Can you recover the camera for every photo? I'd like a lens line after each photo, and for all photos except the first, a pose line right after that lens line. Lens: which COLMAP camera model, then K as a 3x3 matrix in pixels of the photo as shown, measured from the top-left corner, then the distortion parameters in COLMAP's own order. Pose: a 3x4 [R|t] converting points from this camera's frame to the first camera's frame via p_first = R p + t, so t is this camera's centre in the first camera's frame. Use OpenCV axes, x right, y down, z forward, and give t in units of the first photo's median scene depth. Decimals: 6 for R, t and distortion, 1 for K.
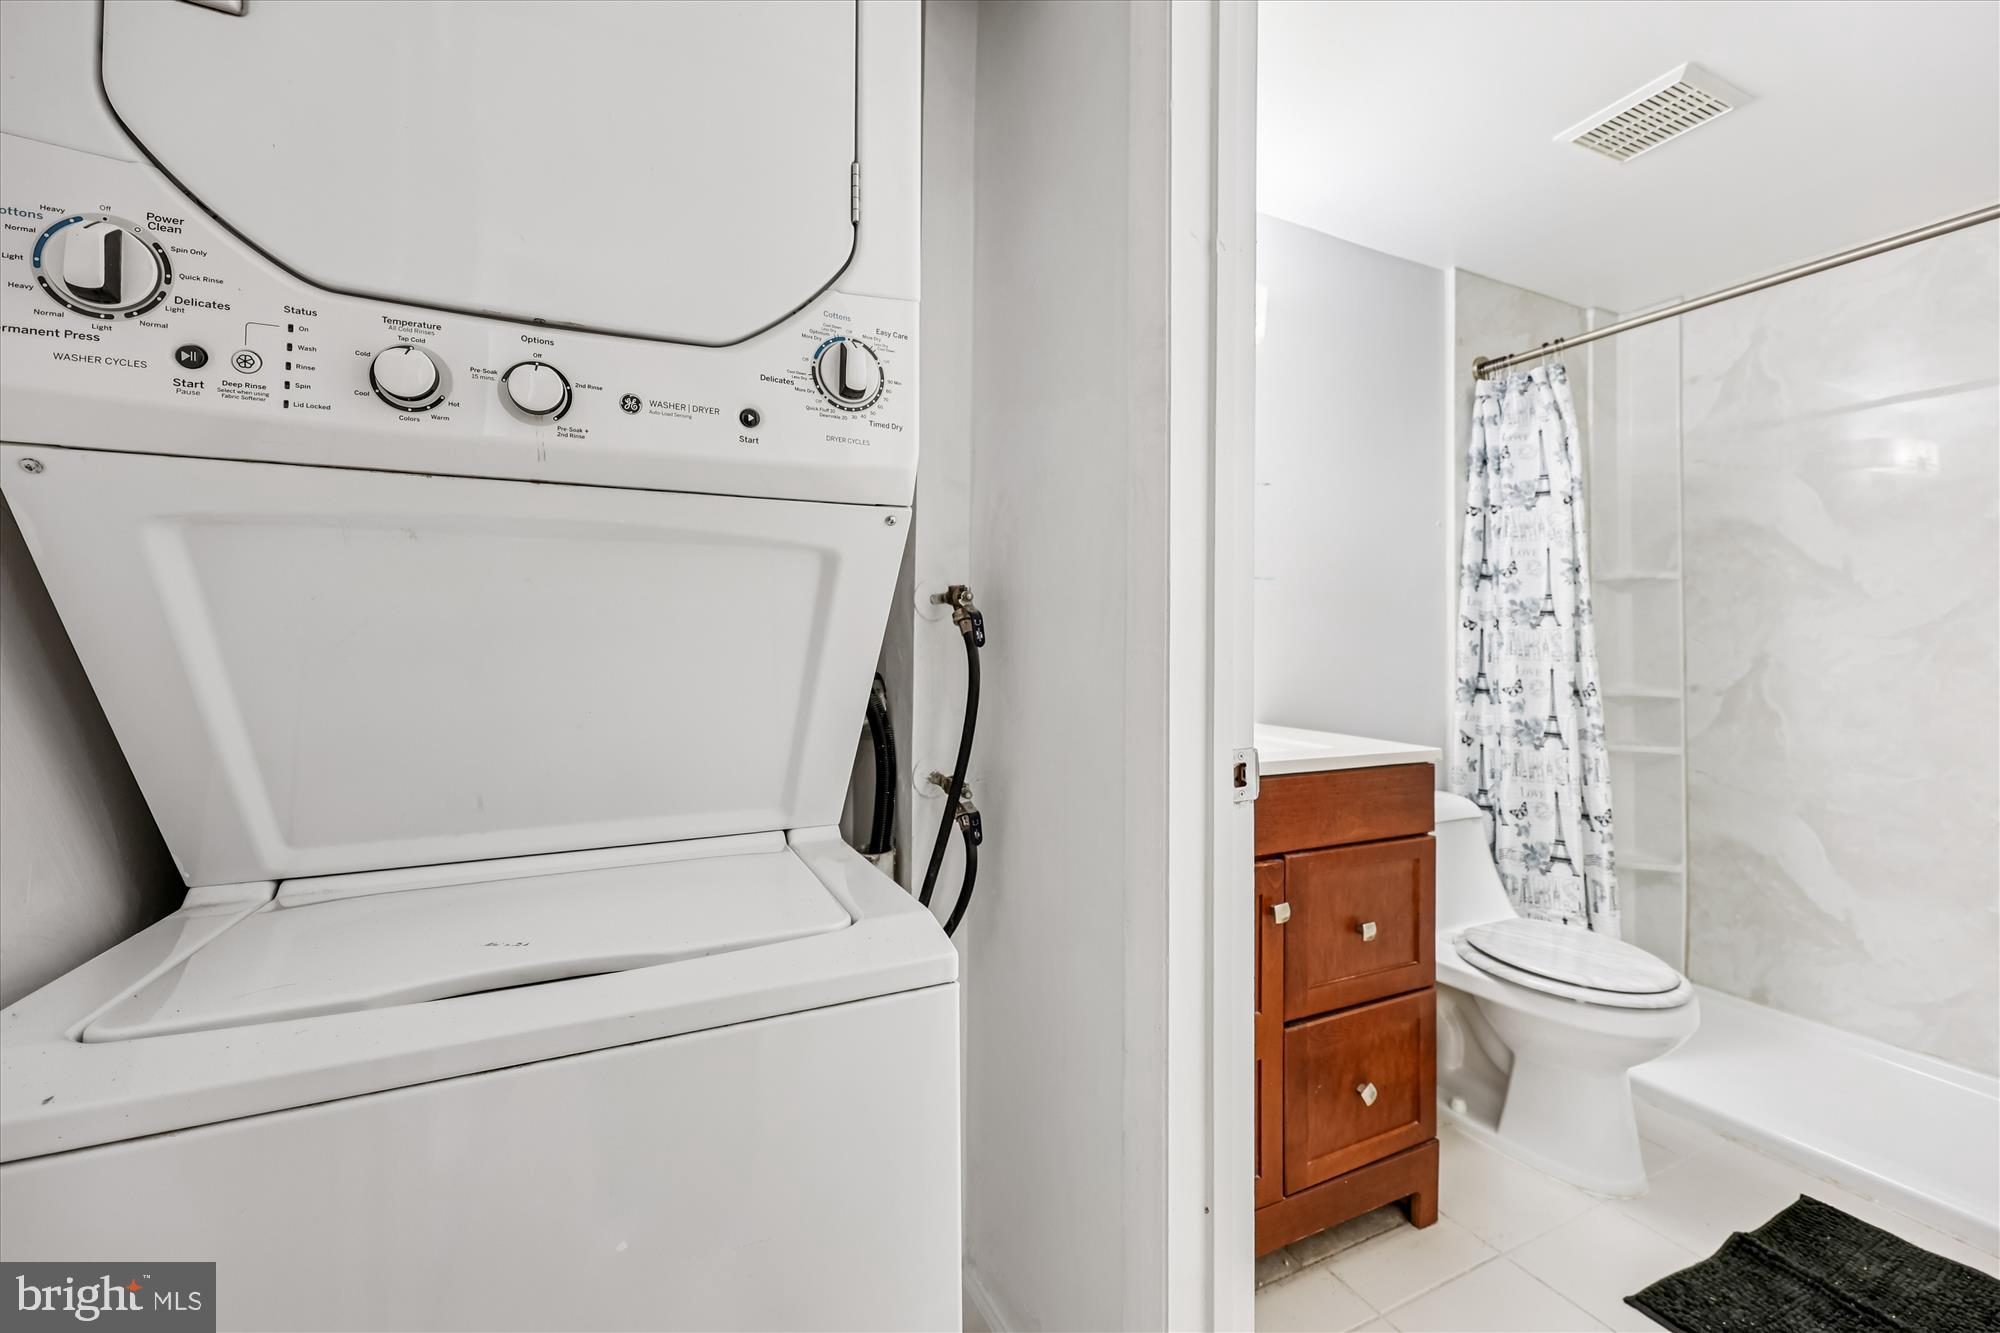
lens RADIAL K [[835.6, 0, 997.7], [0, 835.6, 630.3], [0, 0, 1]] dist [-0.000854, 0.000121]
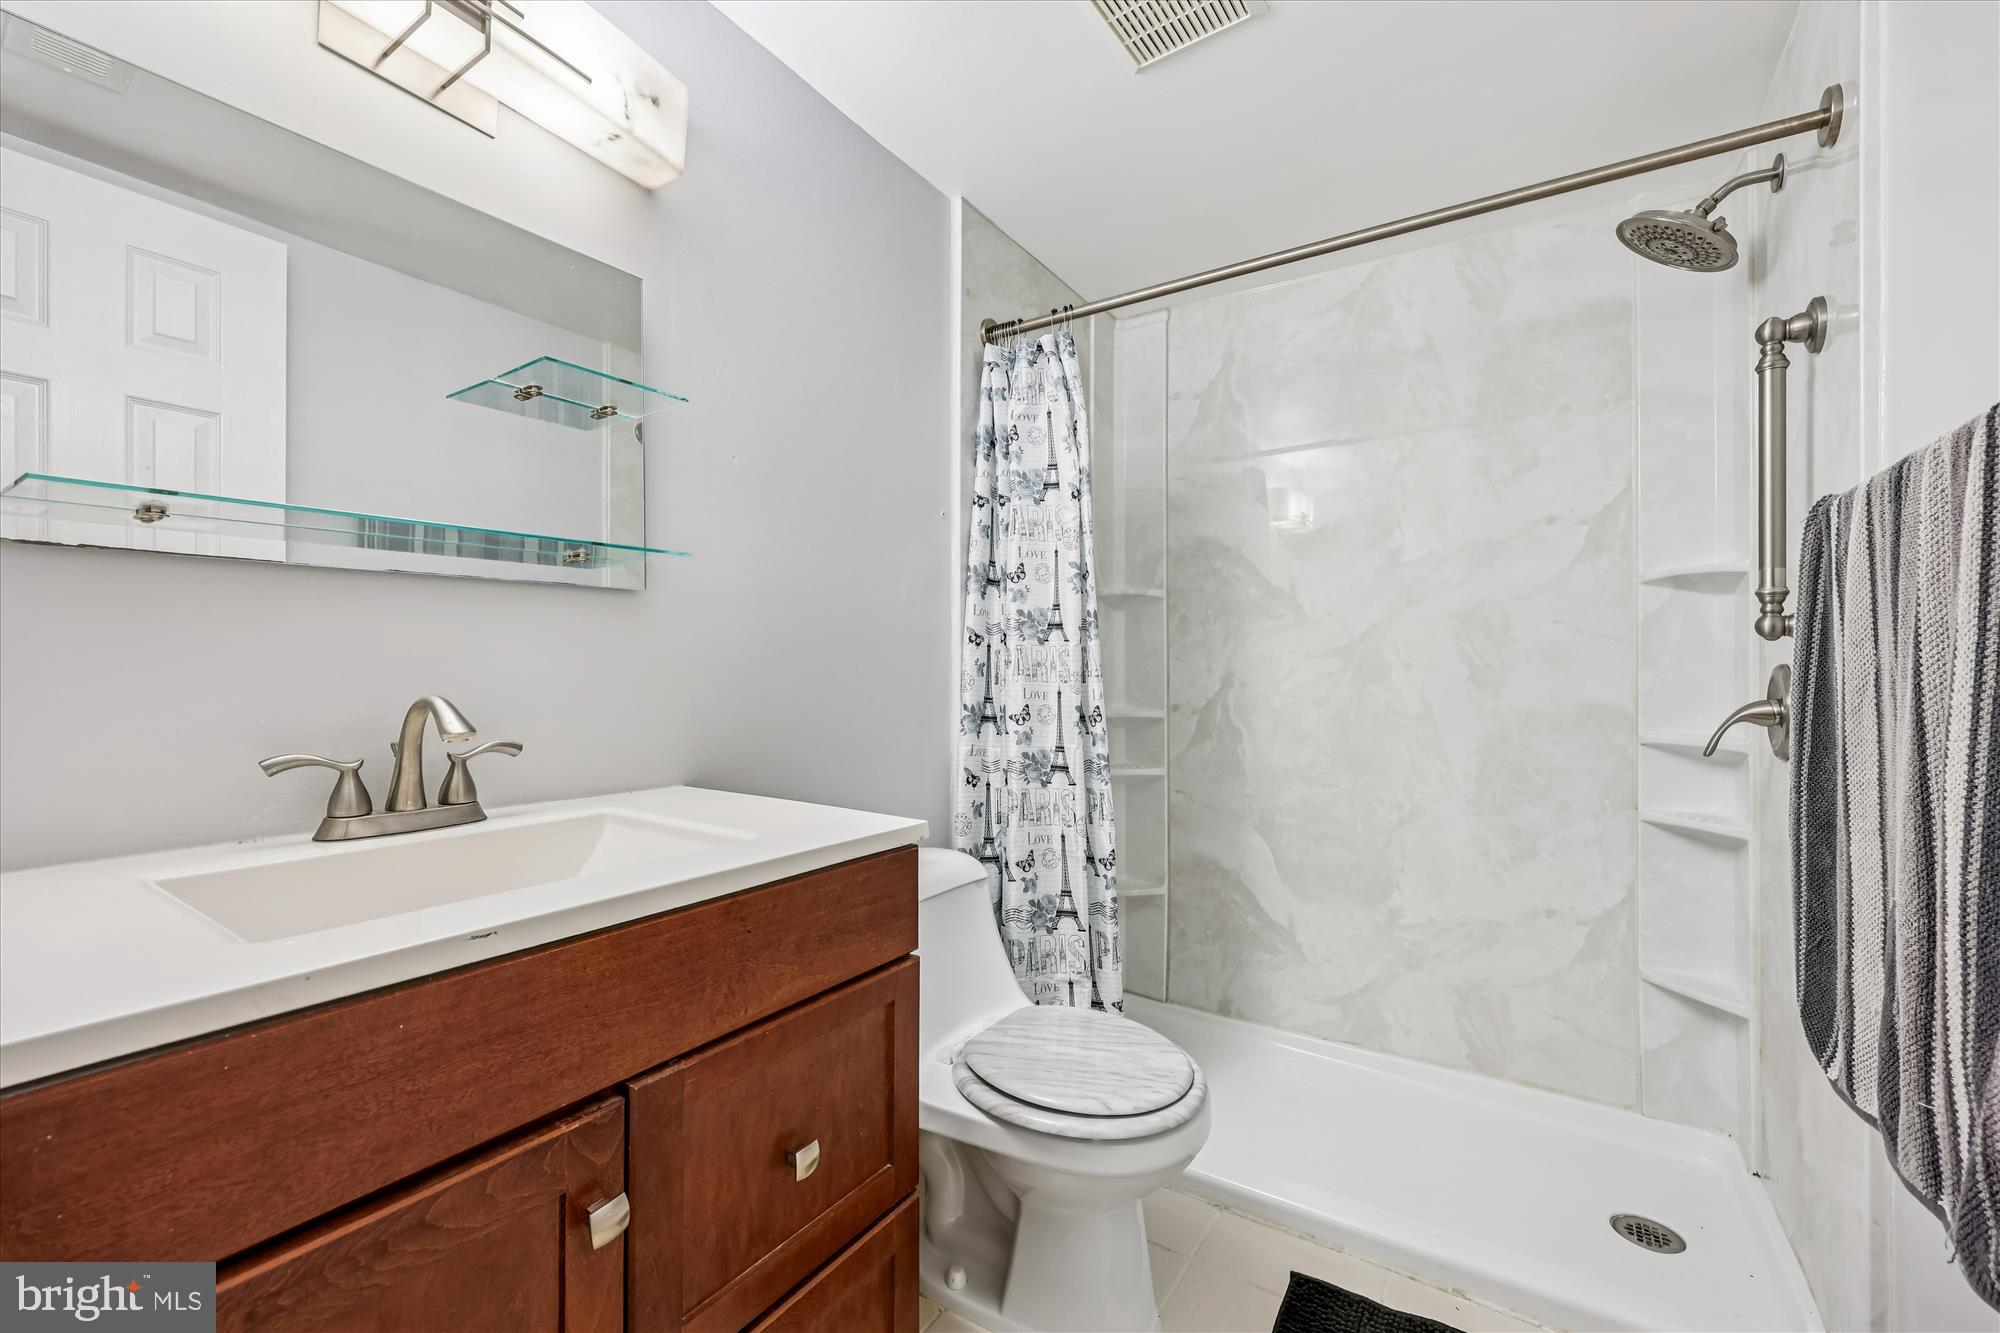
lens RADIAL K [[835.6, 0, 995.5], [0, 835.6, 667.2], [0, 0, 1]] dist [-0.000854, 0.000121]
pose [[0.864776, -0.003023, 0.502149, 0.177976], [-0.004513, 0.999895, 0.013791, 0.009970], [-0.502138, -0.014192, 0.864671, 0.294052]]
